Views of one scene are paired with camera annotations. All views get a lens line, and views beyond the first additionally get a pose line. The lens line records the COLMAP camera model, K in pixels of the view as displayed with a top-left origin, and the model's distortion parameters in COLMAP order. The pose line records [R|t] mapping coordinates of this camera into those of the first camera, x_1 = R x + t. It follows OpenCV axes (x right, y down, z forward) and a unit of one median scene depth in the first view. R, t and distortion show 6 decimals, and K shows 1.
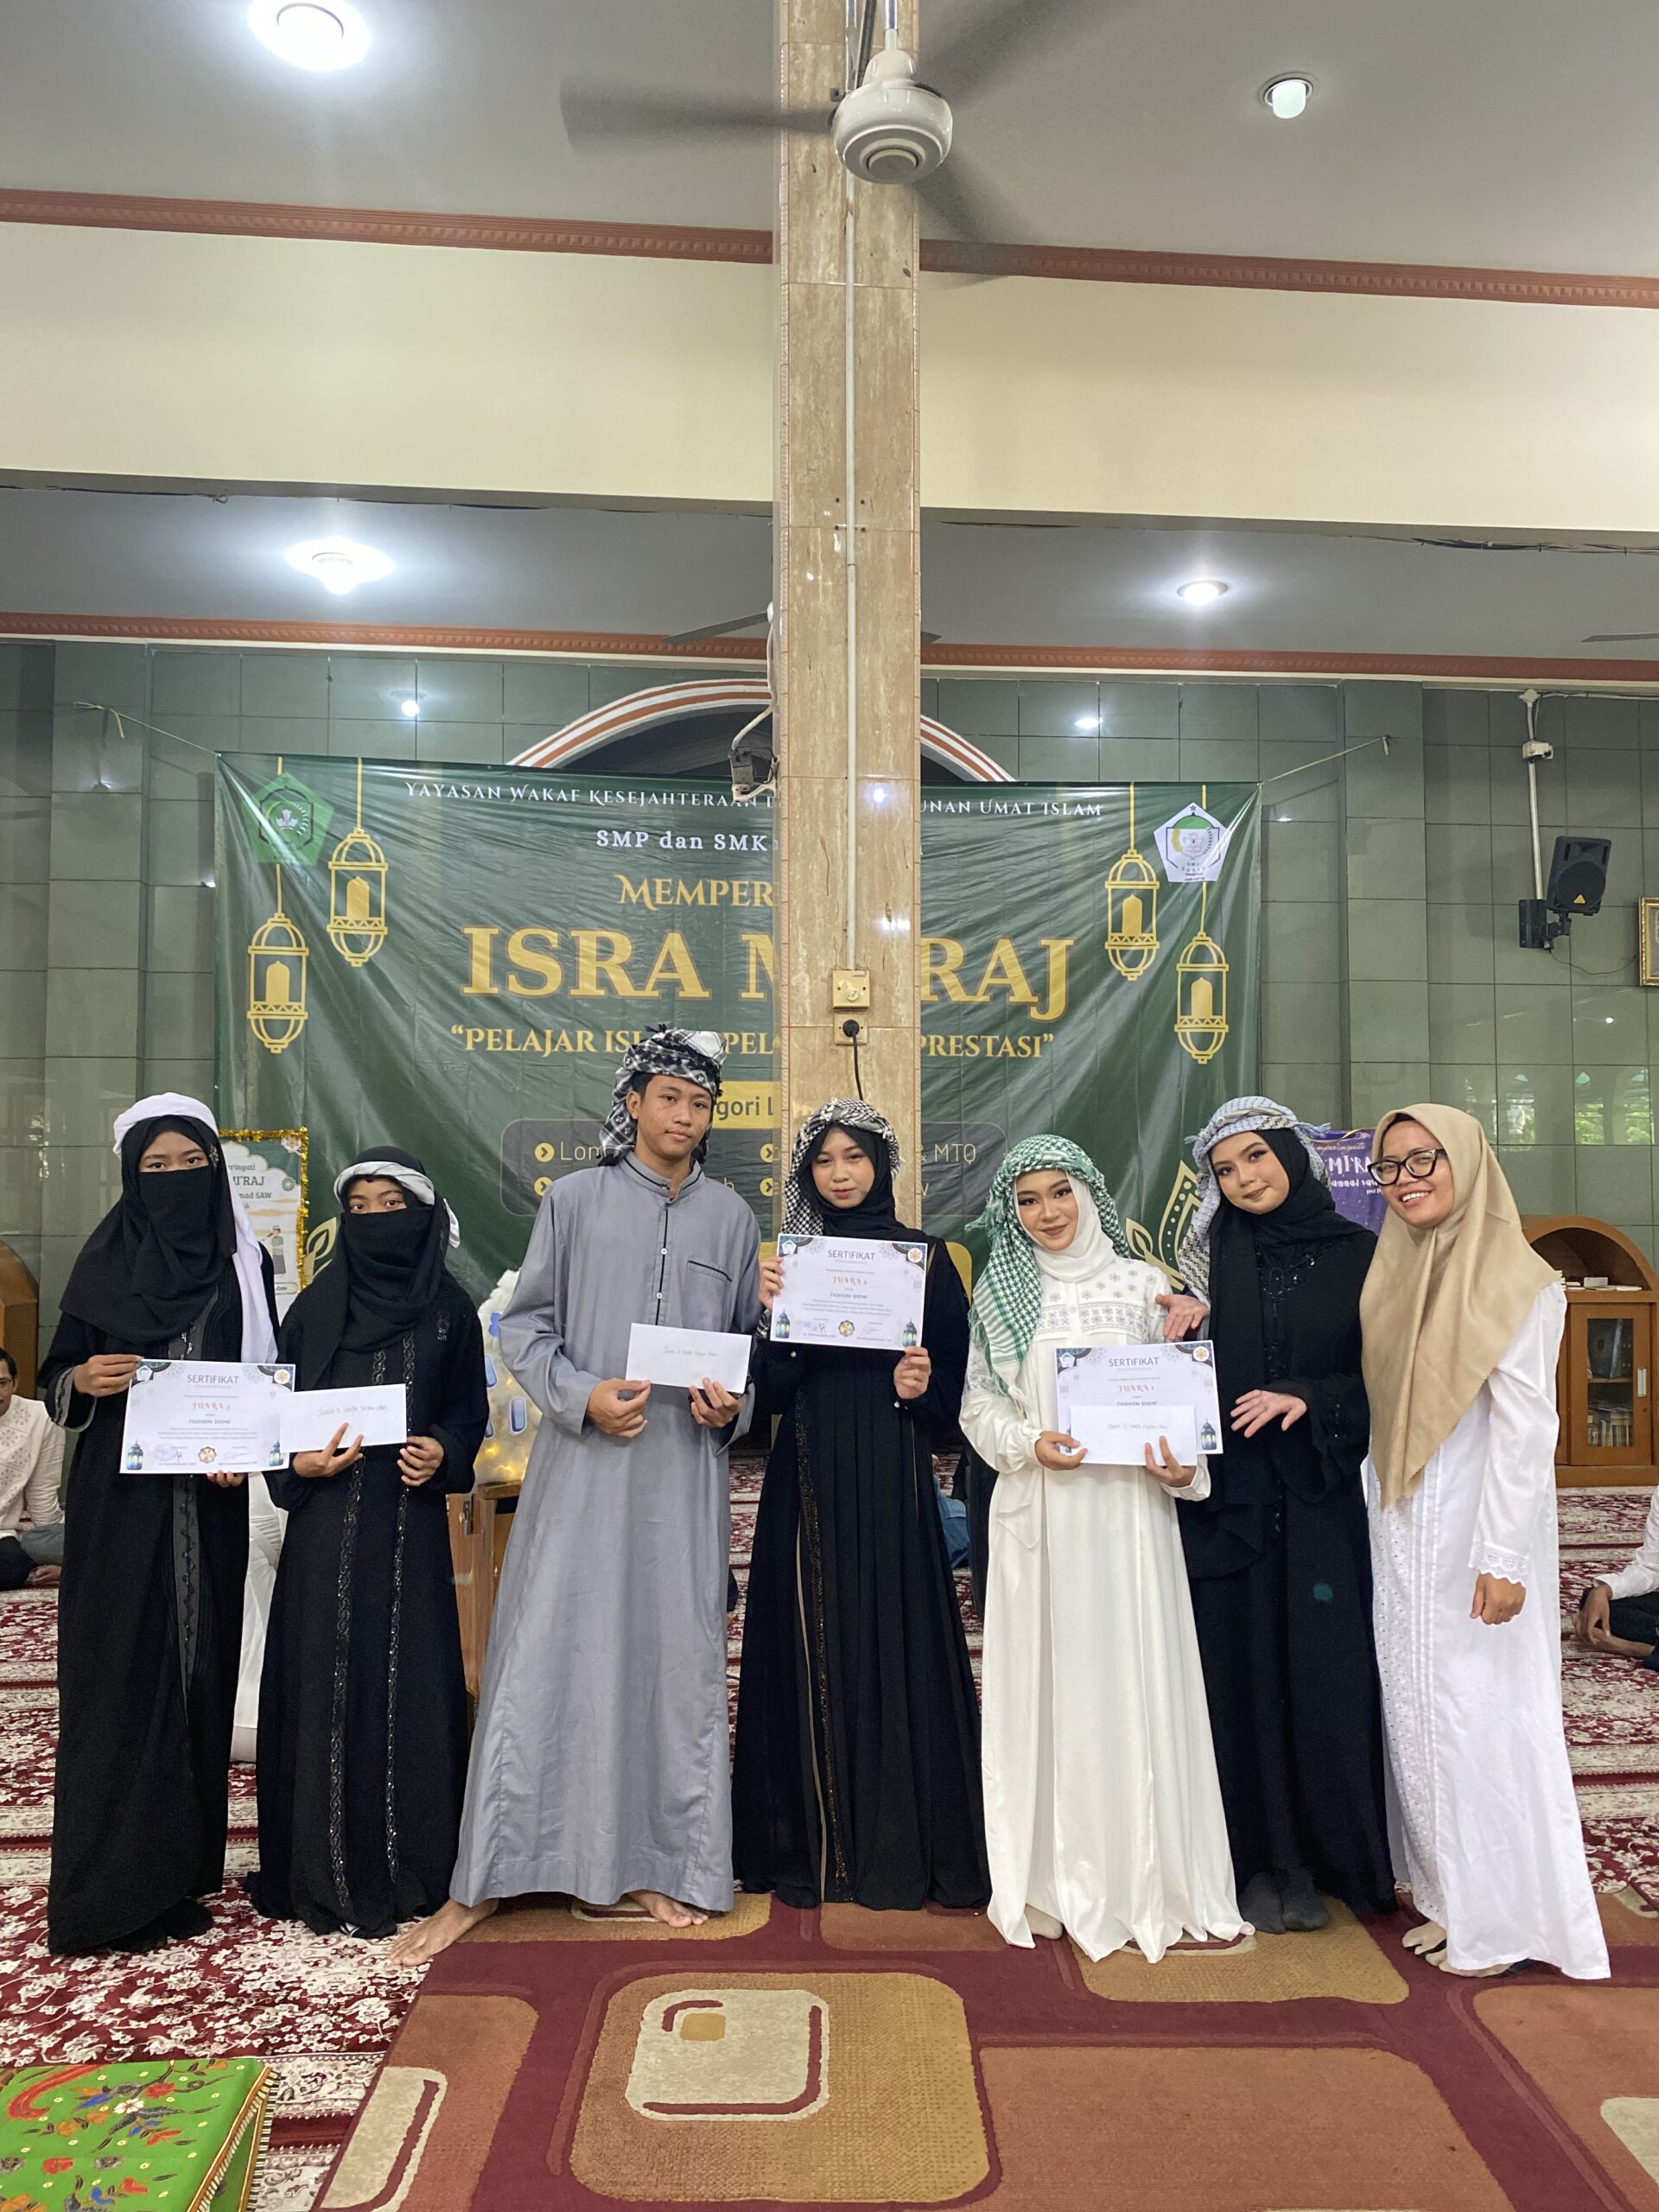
lens RADIAL K [[1693.2, 0, 853.7], [0, 1693.2, 1104.3], [0, 0, 1]] dist [0.156649, -0.403291]
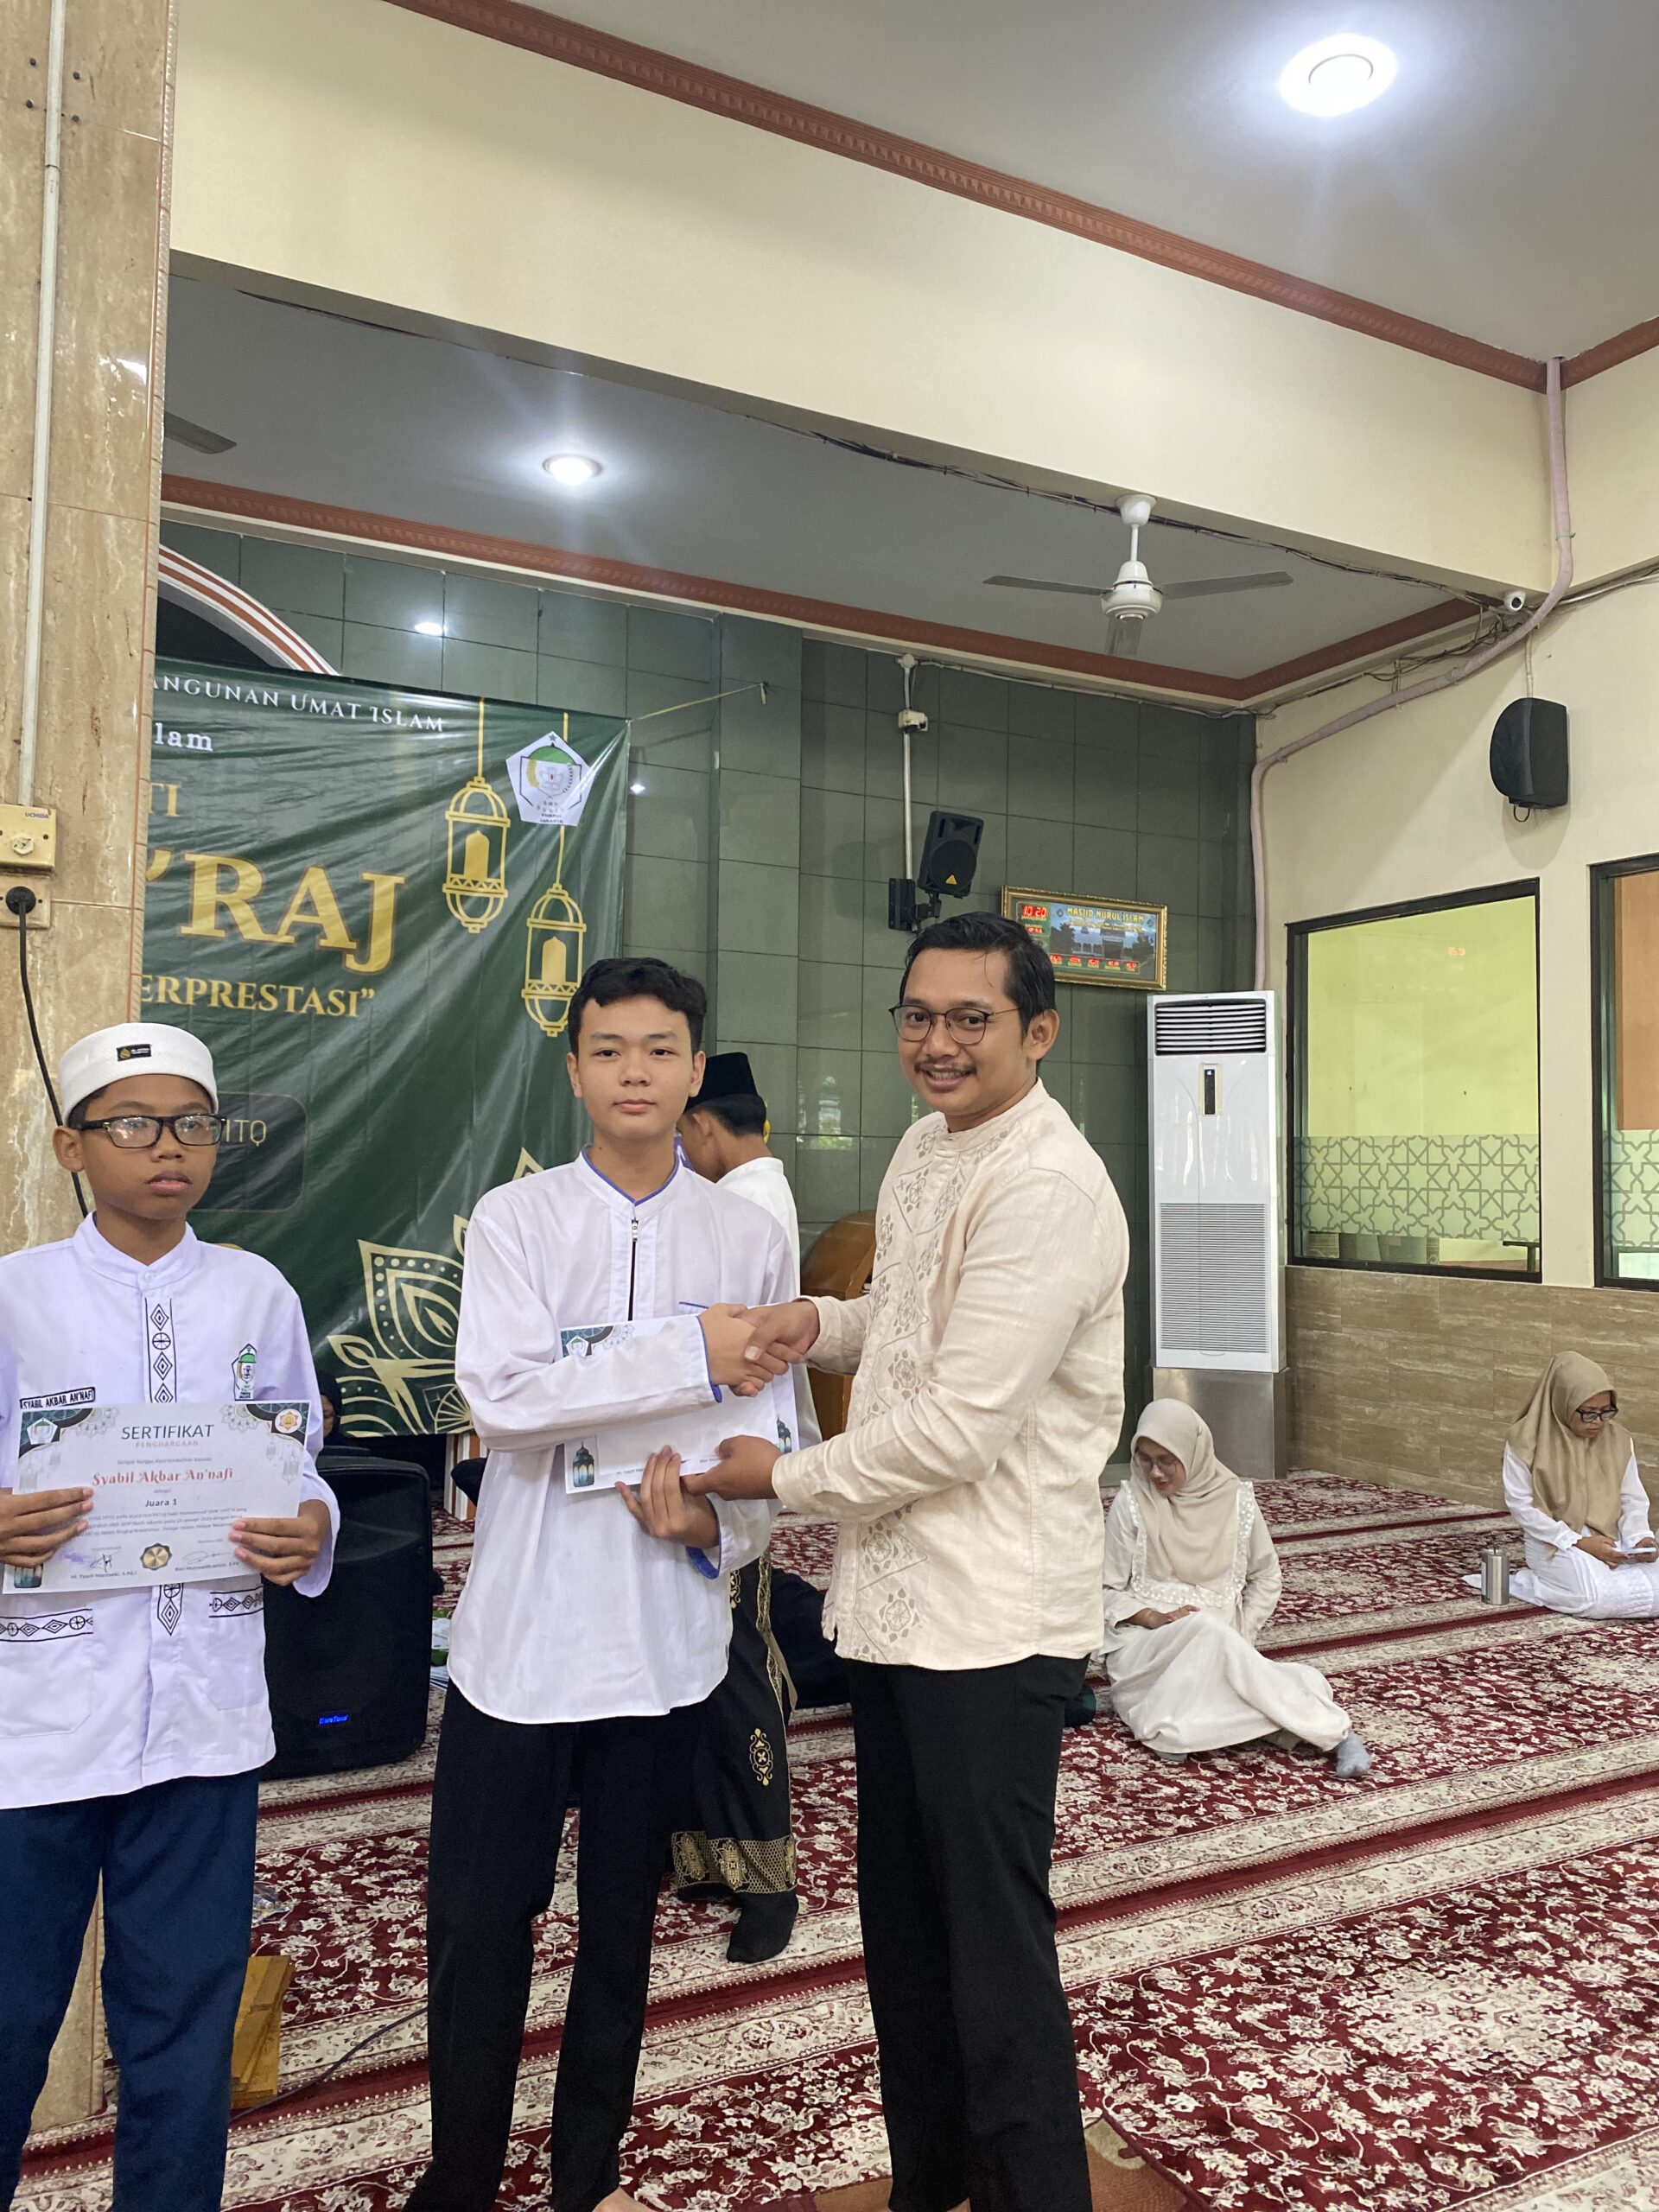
lens RADIAL K [[1713.2, 0, 821.1], [0, 1713.2, 1086.1], [0, 0, 1]] dist [0.024951, -0.004454]
pose [[0.932427, 0.041118, 0.359012, 0.024714], [-0.037392, 0.999151, -0.017319, 0.011529], [-0.359419, 0.002724, 0.933172, 0.161024]]
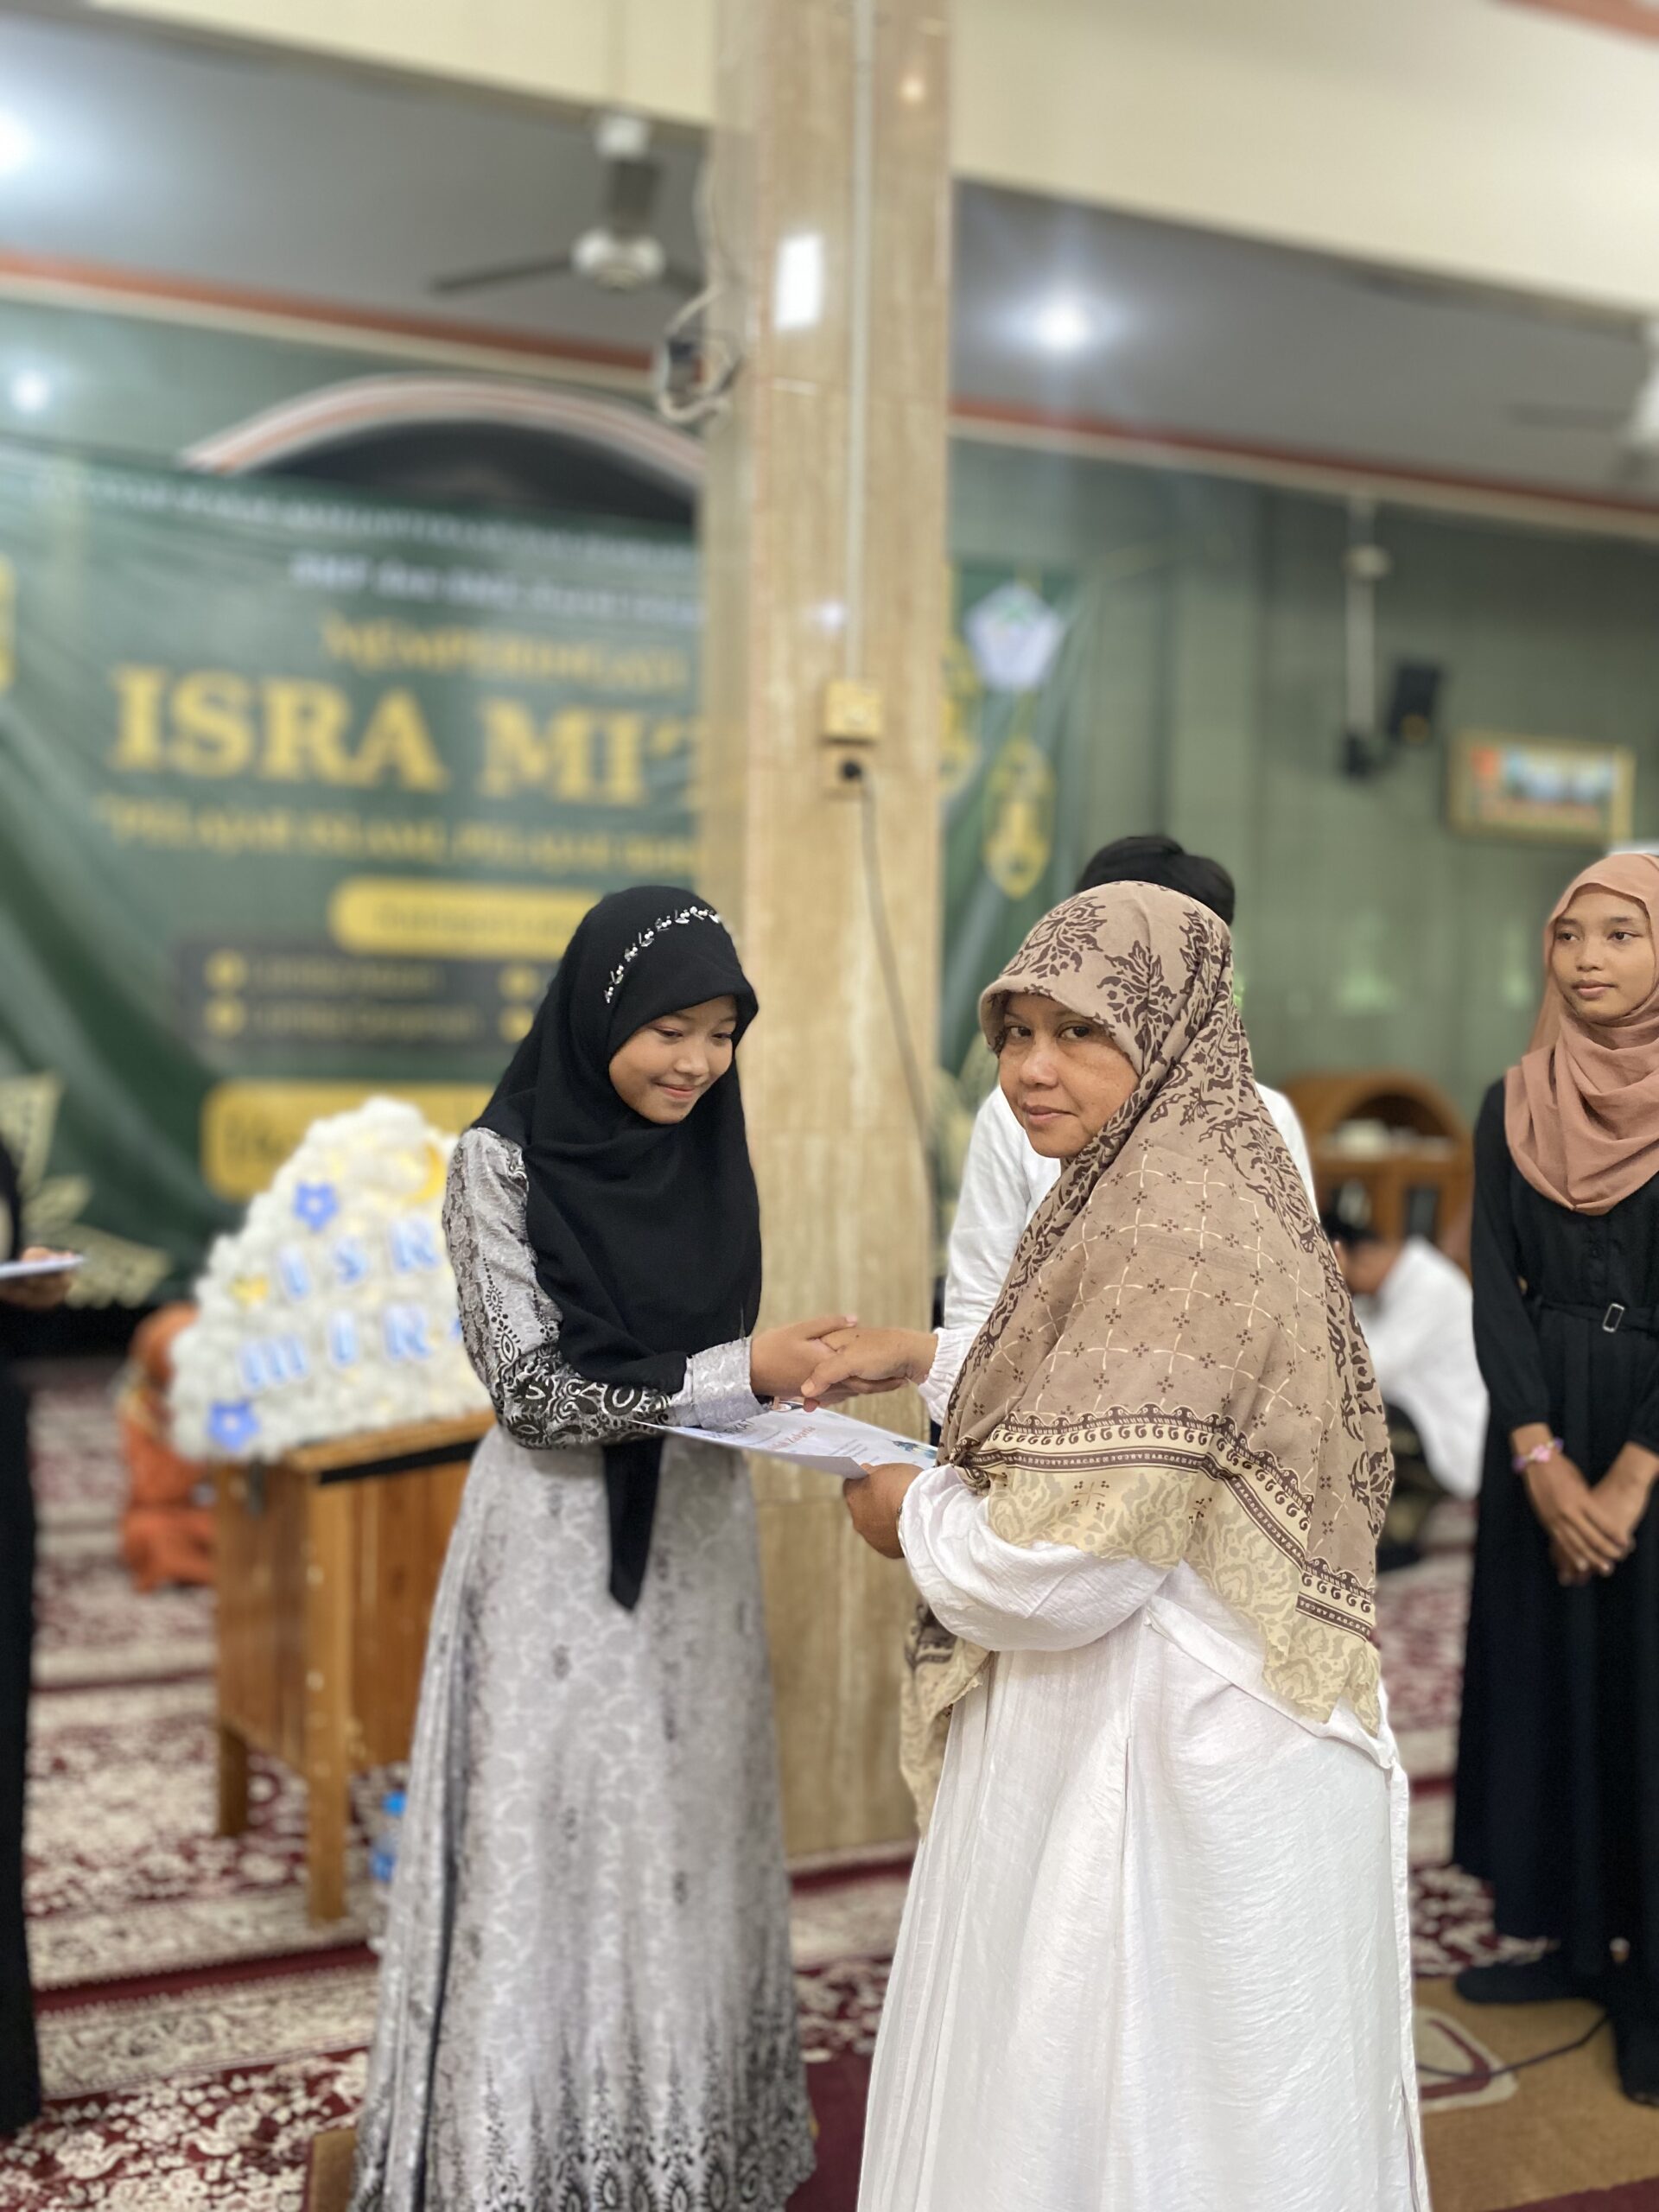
lens RADIAL K [[1713.2, 0, 821.1], [0, 1713.2, 1086.1], [0, 0, 1]] dist [0.024951, -0.004454]
pose [[0.977116, 0.020016, 0.211765, -0.079510], [-0.035059, 0.997101, 0.067525, 0.018381], [-0.209799, -0.073404, 0.974985, 0.167775]]
